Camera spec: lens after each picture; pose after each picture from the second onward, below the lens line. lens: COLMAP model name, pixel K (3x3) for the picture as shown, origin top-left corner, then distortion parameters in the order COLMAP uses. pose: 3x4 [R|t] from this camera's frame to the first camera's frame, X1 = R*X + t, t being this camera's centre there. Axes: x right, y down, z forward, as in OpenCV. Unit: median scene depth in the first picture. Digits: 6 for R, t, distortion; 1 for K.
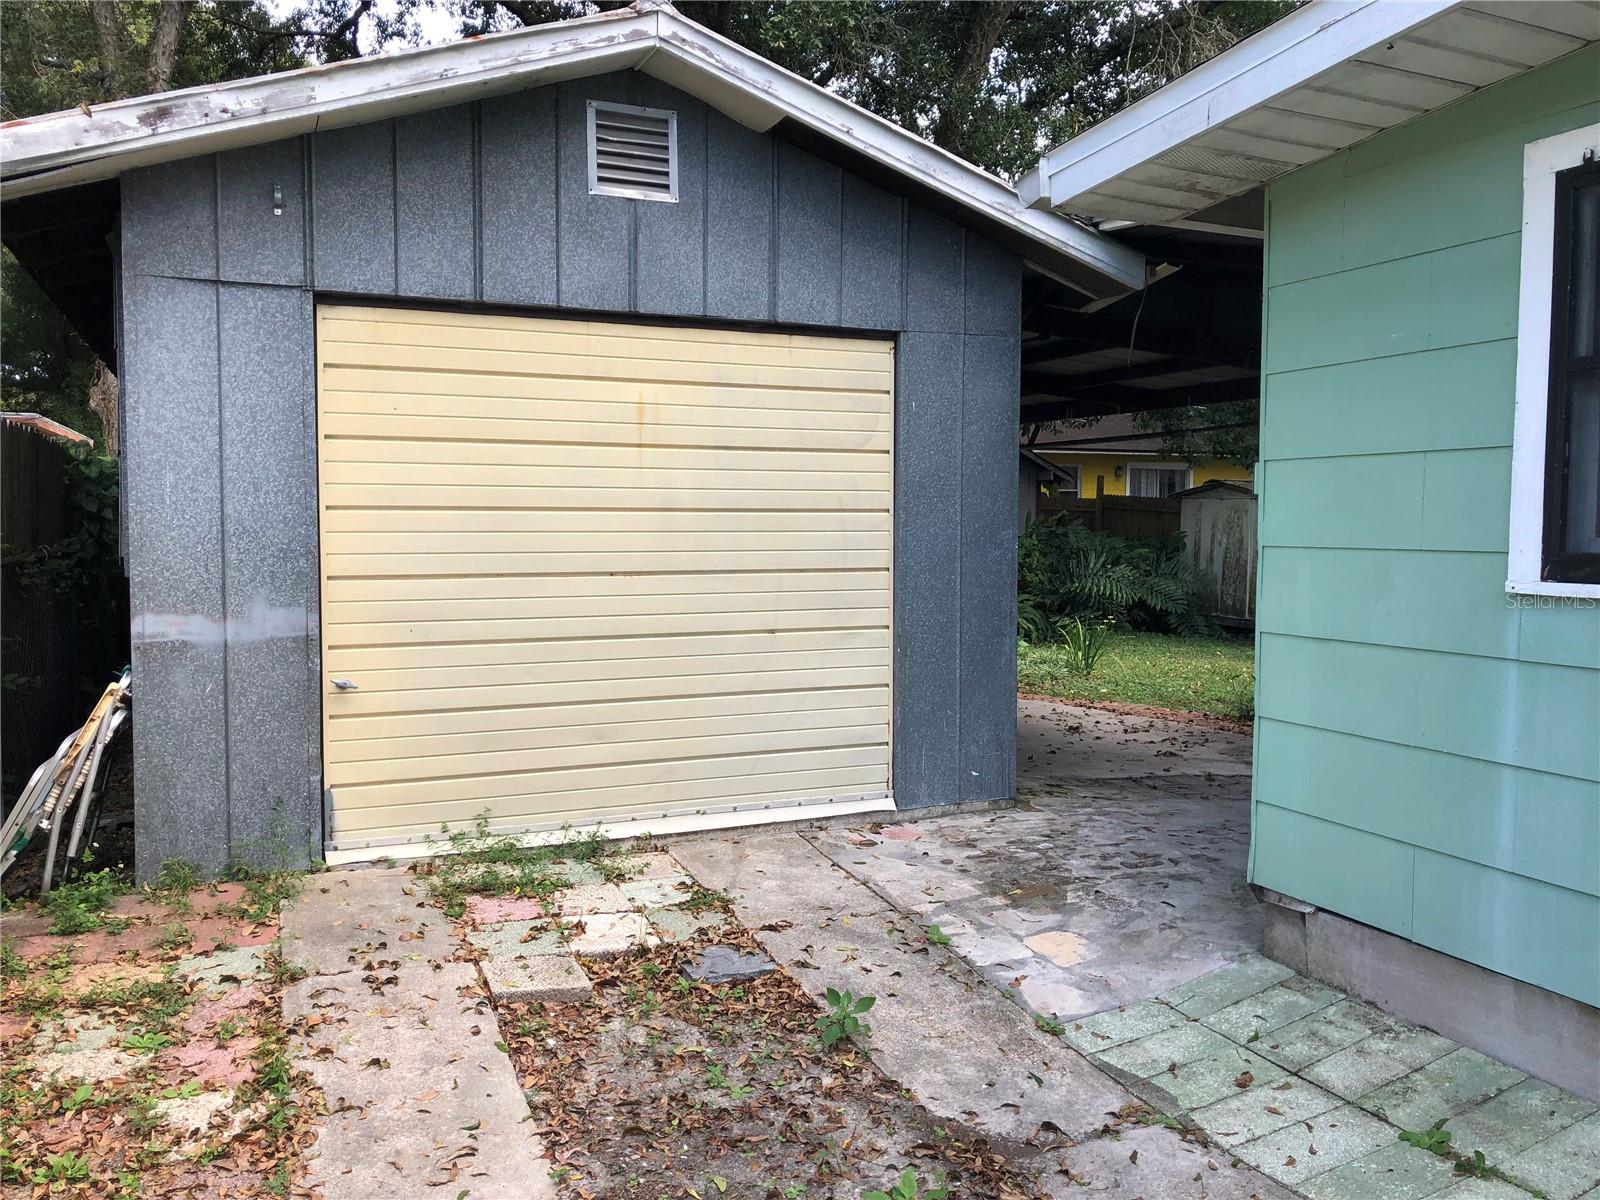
lens RADIAL K [[1301.4, 0, 799.6], [0, 1301.4, 600.5], [0, 0, 1]] dist [0.033164, -0.040748]
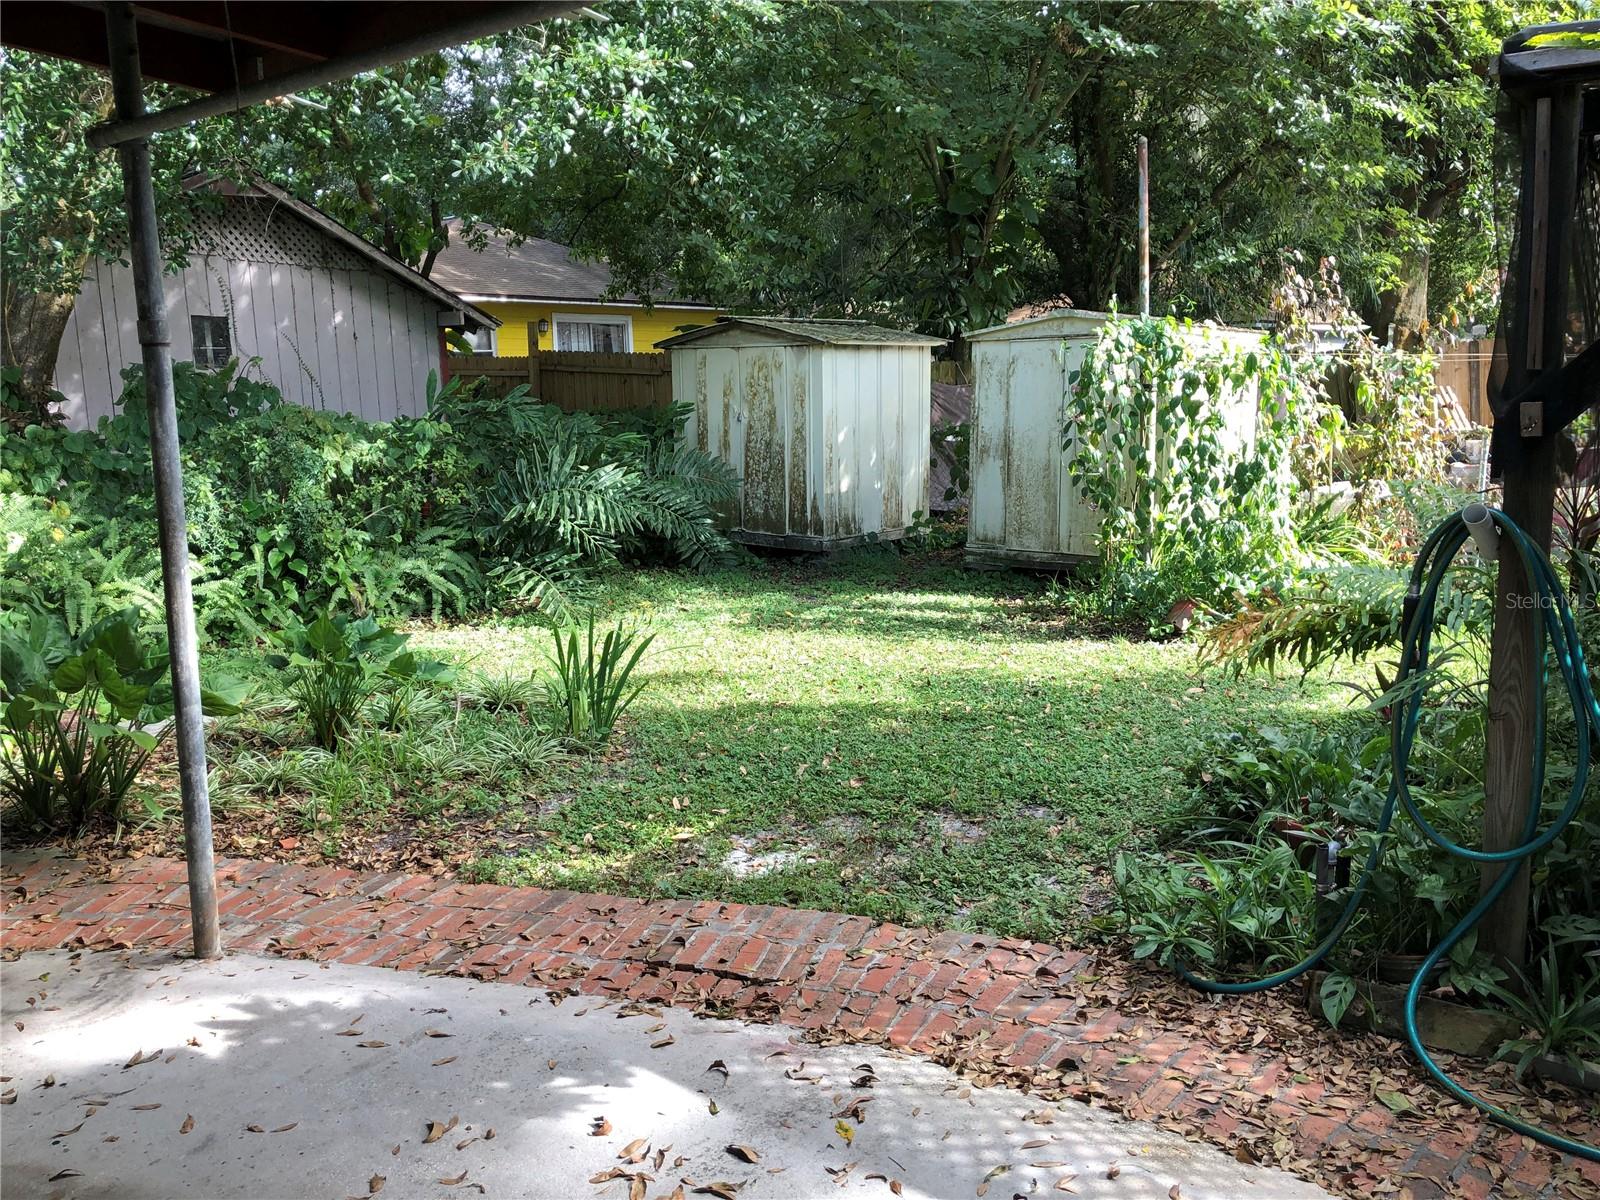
lens RADIAL K [[1301.4, 0, 796.7], [0, 1301.4, 603.7], [0, 0, 1]] dist [0.033164, -0.040748]
pose [[0.903122, -0.094316, 0.418897, 0.075798], [0.051733, 0.992372, 0.111902, -0.025614], [-0.426256, -0.079391, 0.901112, 0.434143]]
